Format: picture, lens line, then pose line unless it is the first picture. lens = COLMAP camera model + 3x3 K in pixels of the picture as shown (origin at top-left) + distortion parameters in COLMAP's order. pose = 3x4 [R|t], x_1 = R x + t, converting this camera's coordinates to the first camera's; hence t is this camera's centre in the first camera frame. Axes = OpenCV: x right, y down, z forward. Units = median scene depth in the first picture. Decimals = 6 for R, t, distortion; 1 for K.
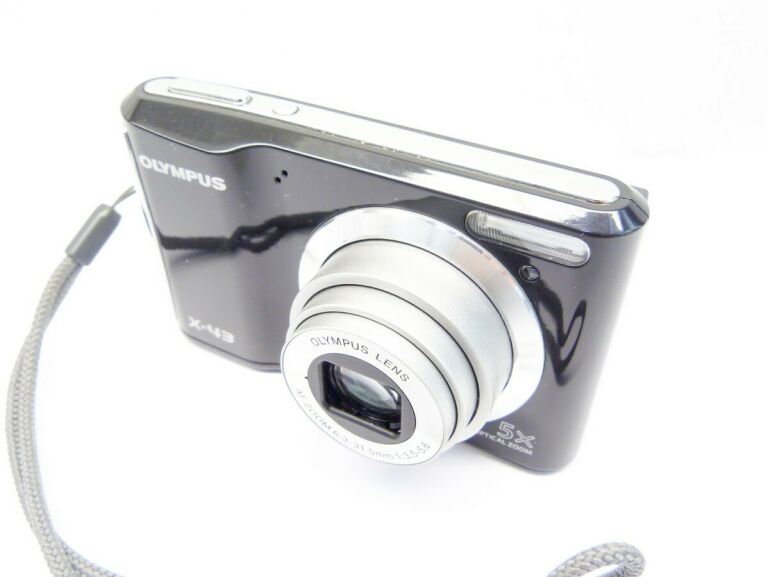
lens RADIAL K [[702.5, 0, 387.0], [0, 702.5, 288.6], [0, 0, 1]] dist [-0.081903, -0.012063]
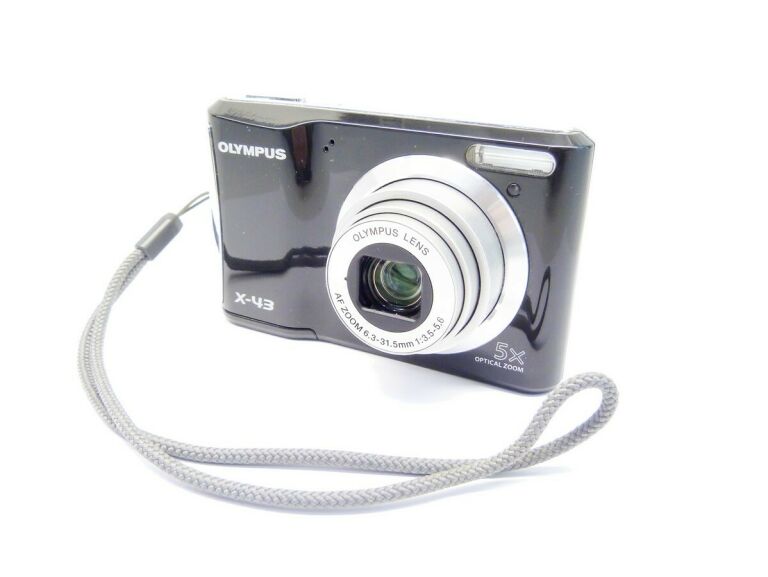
lens RADIAL K [[702.5, 0, 381.9], [0, 702.5, 288.9], [0, 0, 1]] dist [-0.081903, -0.012063]
pose [[0.999603, 0.011164, 0.025872, -0.073979], [-0.002770, 0.952655, -0.304040, 0.484067], [-0.028041, 0.303848, 0.952308, -0.203775]]
